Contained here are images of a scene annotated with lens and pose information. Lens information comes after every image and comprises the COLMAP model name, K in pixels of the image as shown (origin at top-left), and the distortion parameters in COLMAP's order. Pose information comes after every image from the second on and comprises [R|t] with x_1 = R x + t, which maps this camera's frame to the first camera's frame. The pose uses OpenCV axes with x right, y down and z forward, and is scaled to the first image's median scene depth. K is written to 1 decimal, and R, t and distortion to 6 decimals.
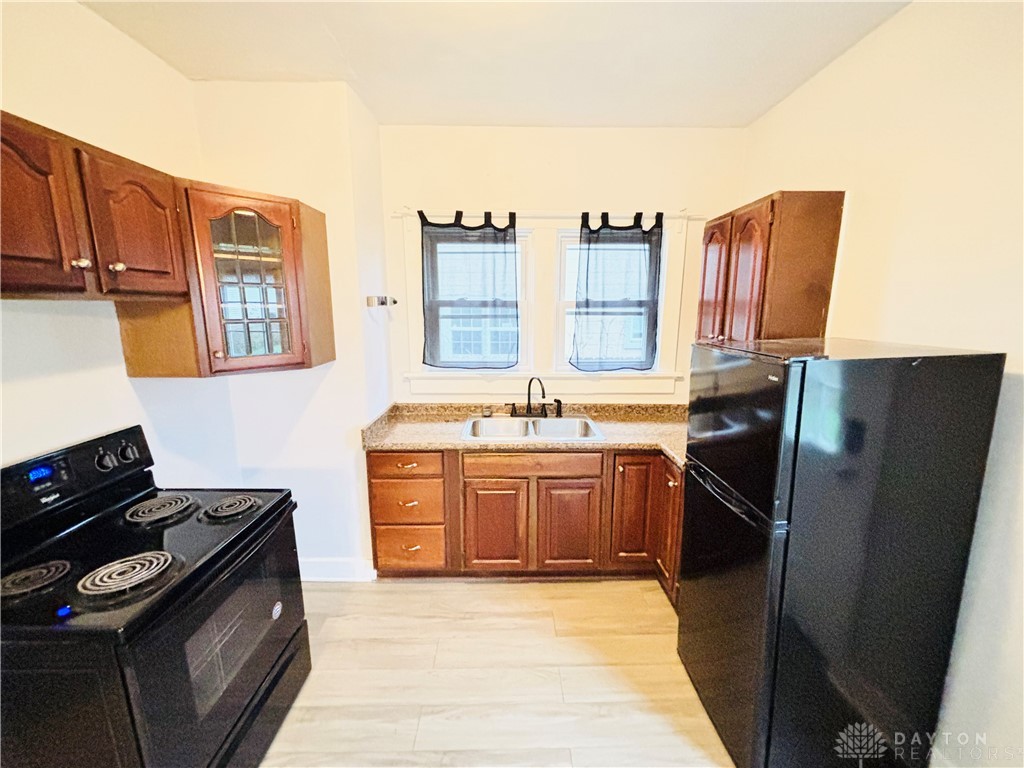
lens RADIAL K [[414.7, 0, 507.3], [0, 414.7, 382.2], [0, 0, 1]] dist [0.001104, 0.000602]
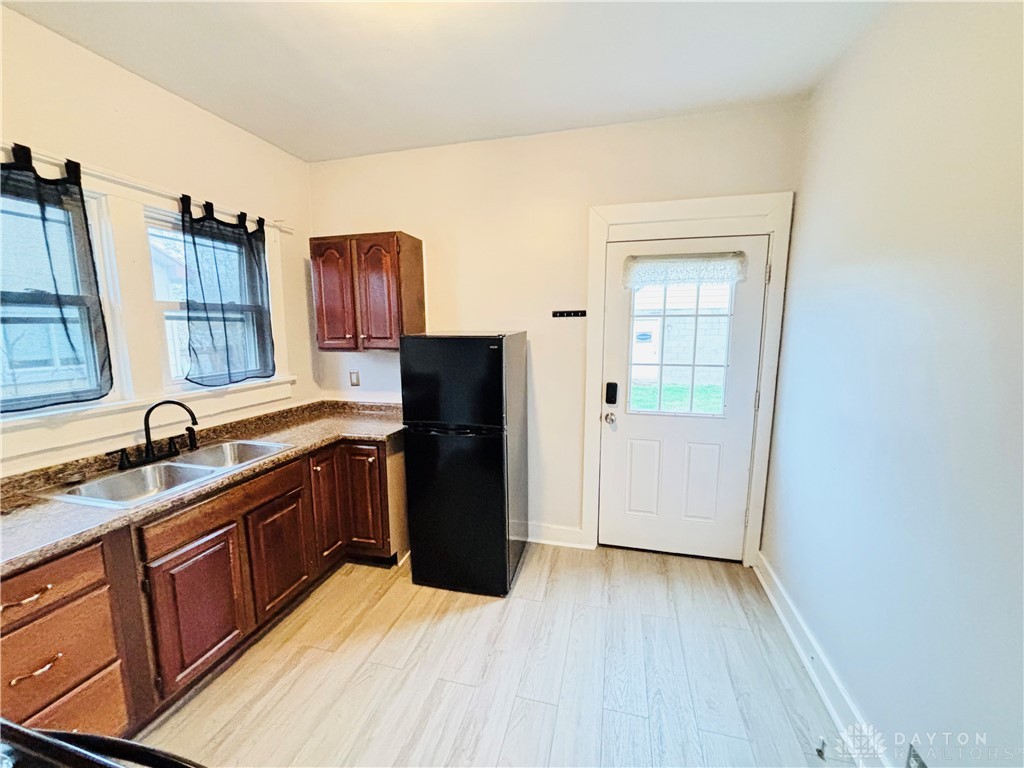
lens RADIAL K [[414.7, 0, 502.5], [0, 414.7, 383.6], [0, 0, 1]] dist [0.001104, 0.000602]
pose [[0.277394, -0.133843, 0.951388, -0.472156], [0.179665, 0.980007, 0.085485, 0.000061], [-0.943808, 0.147218, 0.295895, 0.214459]]
